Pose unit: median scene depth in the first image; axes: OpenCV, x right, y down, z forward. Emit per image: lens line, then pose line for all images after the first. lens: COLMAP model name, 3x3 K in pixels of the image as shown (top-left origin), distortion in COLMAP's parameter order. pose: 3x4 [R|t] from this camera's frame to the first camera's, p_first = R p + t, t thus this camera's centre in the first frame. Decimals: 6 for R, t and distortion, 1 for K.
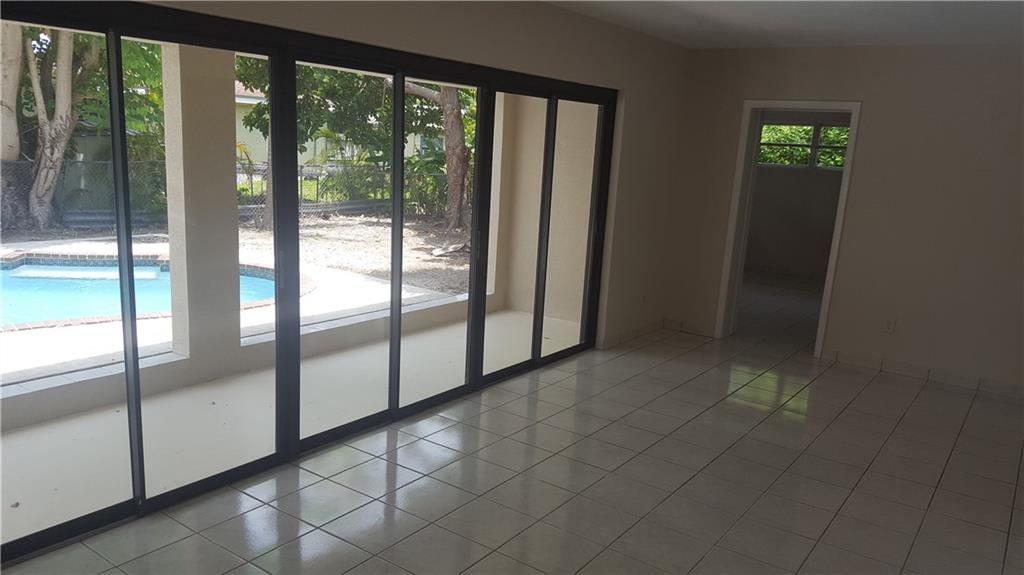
lens RADIAL K [[777.7, 0, 512.0], [0, 777.7, 287.5], [0, 0, 1]] dist [0.001329, -0.001799]
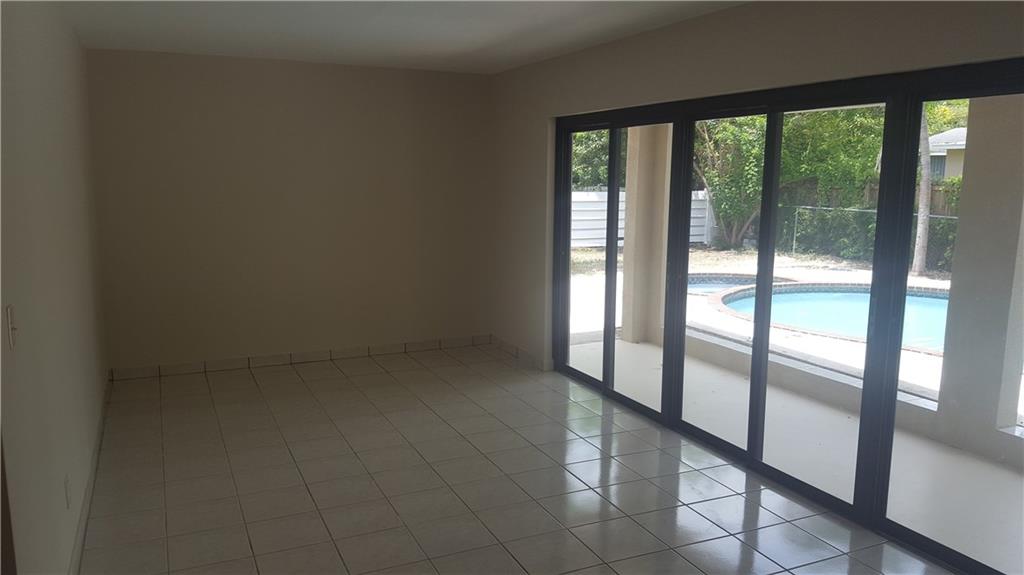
lens RADIAL K [[777.7, 0, 512.0], [0, 777.7, 287.5], [0, 0, 1]] dist [0.001329, -0.001799]
pose [[-0.493366, 0.078405, -0.866281, 0.822387], [-0.191970, 0.961556, 0.196360, -0.177385], [0.848373, 0.263177, -0.459348, 1.150138]]
